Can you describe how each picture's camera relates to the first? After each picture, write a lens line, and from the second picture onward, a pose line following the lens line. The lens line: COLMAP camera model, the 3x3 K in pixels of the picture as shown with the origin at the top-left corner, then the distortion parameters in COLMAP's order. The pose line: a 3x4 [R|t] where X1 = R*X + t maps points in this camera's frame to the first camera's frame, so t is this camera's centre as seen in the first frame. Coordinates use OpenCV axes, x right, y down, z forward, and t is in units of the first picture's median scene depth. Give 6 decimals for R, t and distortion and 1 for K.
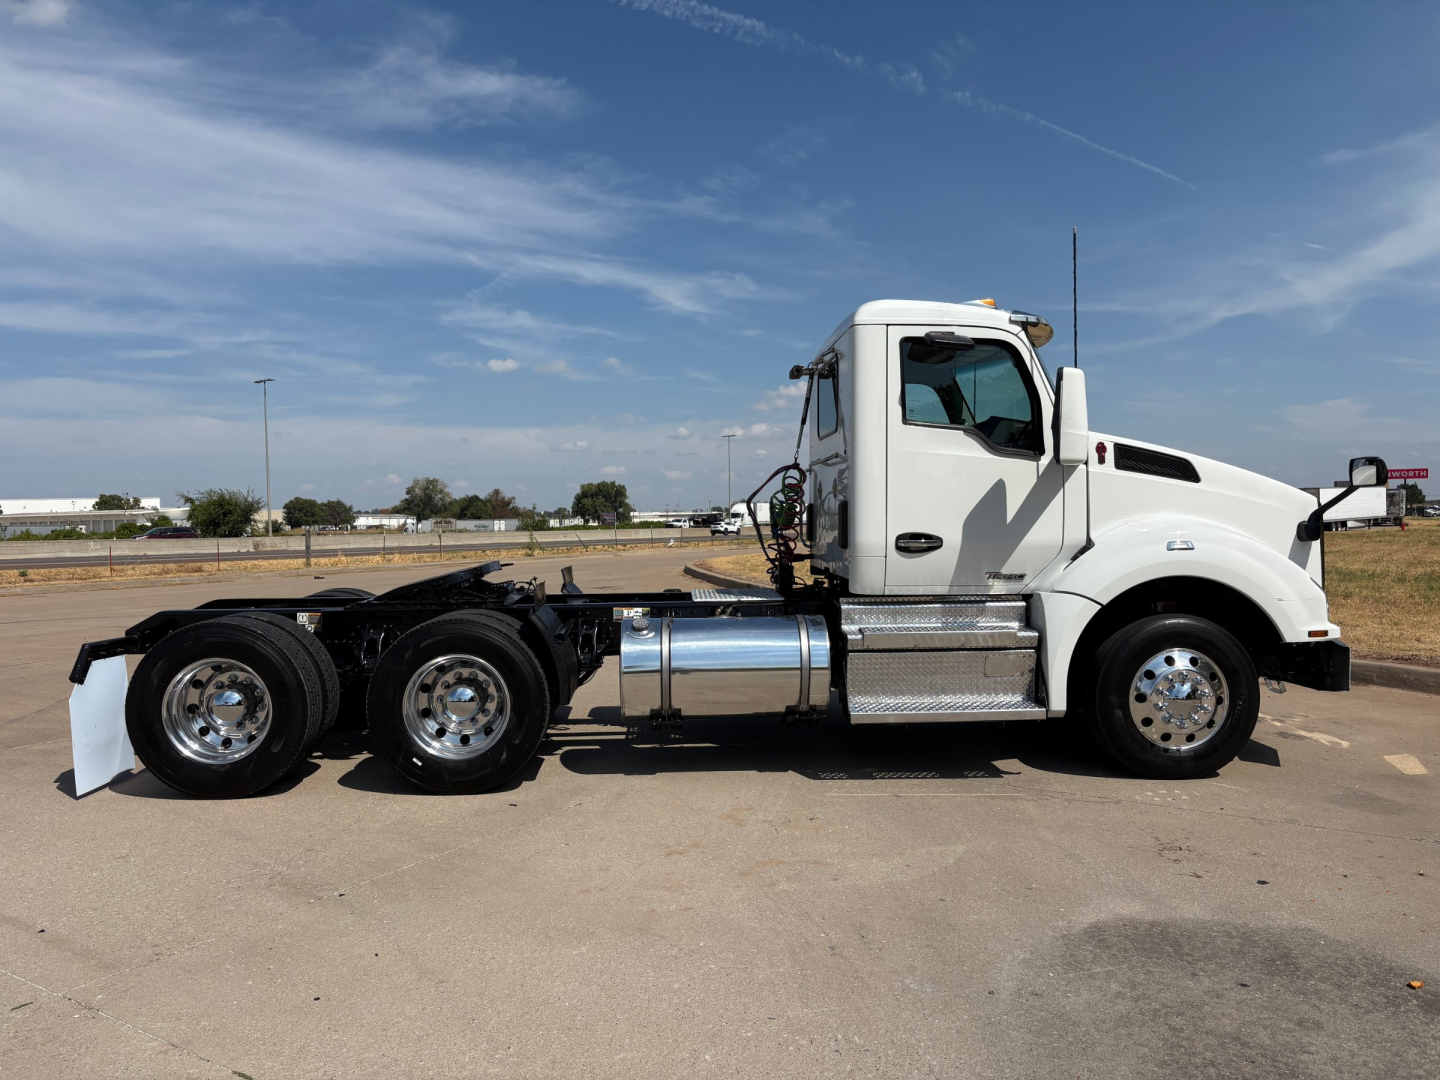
lens RADIAL K [[1190.1, 0, 720.0], [0, 1190.1, 540.0], [0, 0, 1]] dist [0.037974, -0.003851]
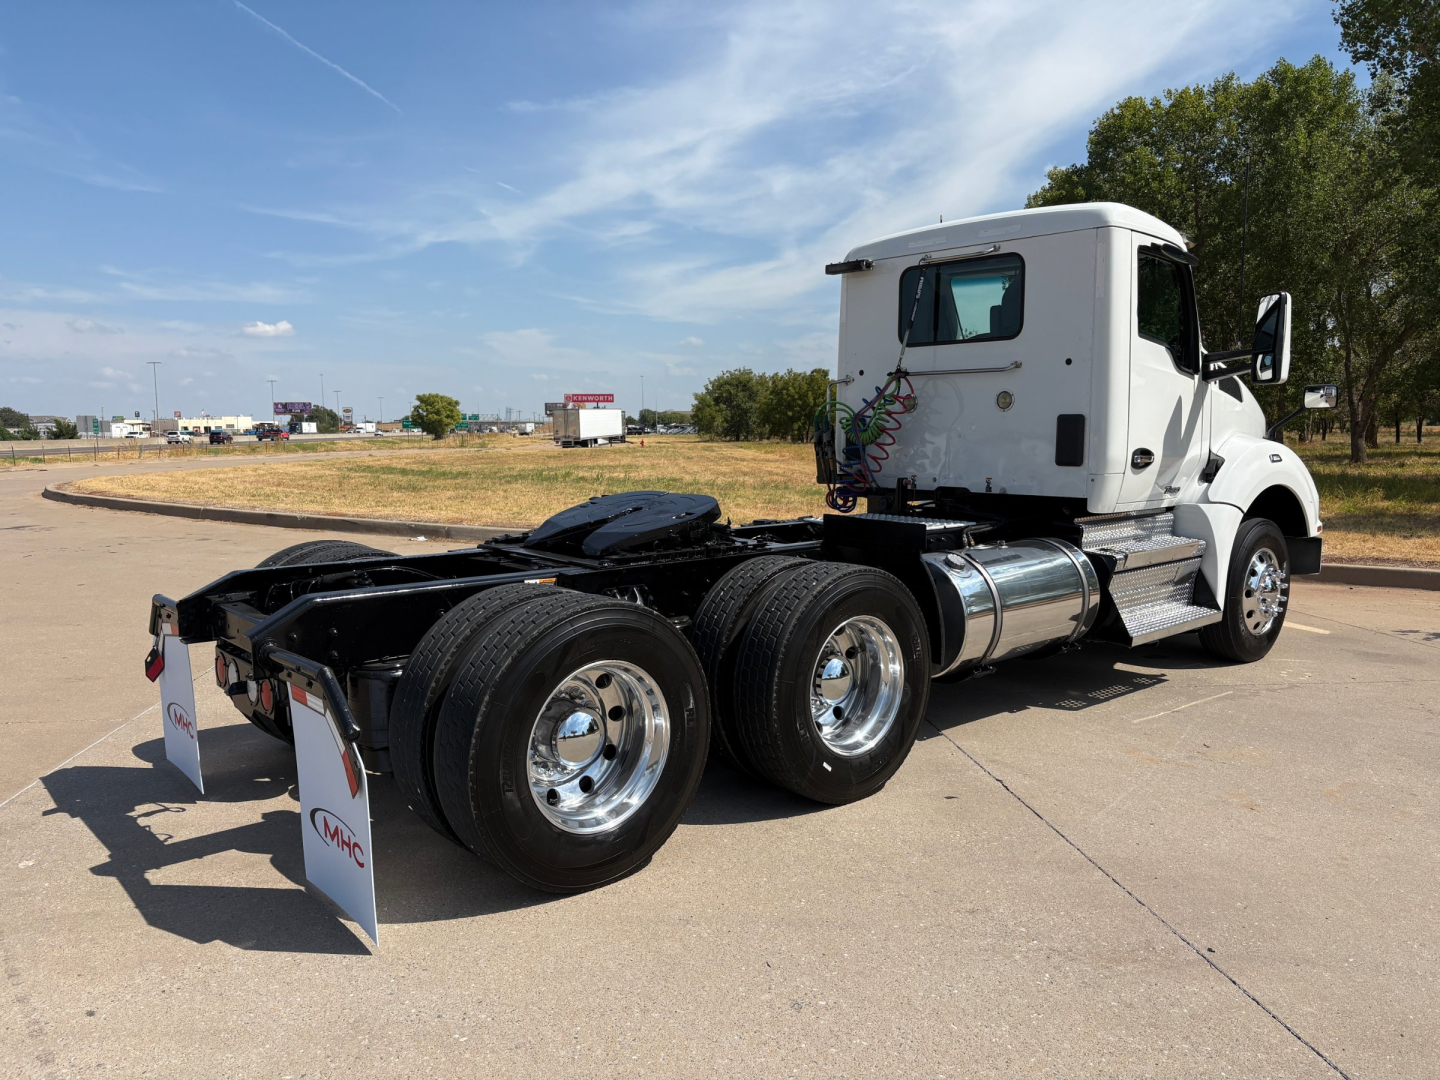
lens RADIAL K [[1173.9, 0, 720.0], [0, 1173.9, 540.0], [0, 0, 1]] dist [0.018496, -0.000578]
pose [[0.743744, -0.058389, 0.665909, -0.092760], [0.011534, 0.997150, 0.074552, -0.000846], [-0.668365, -0.047767, 0.742298, 0.062567]]
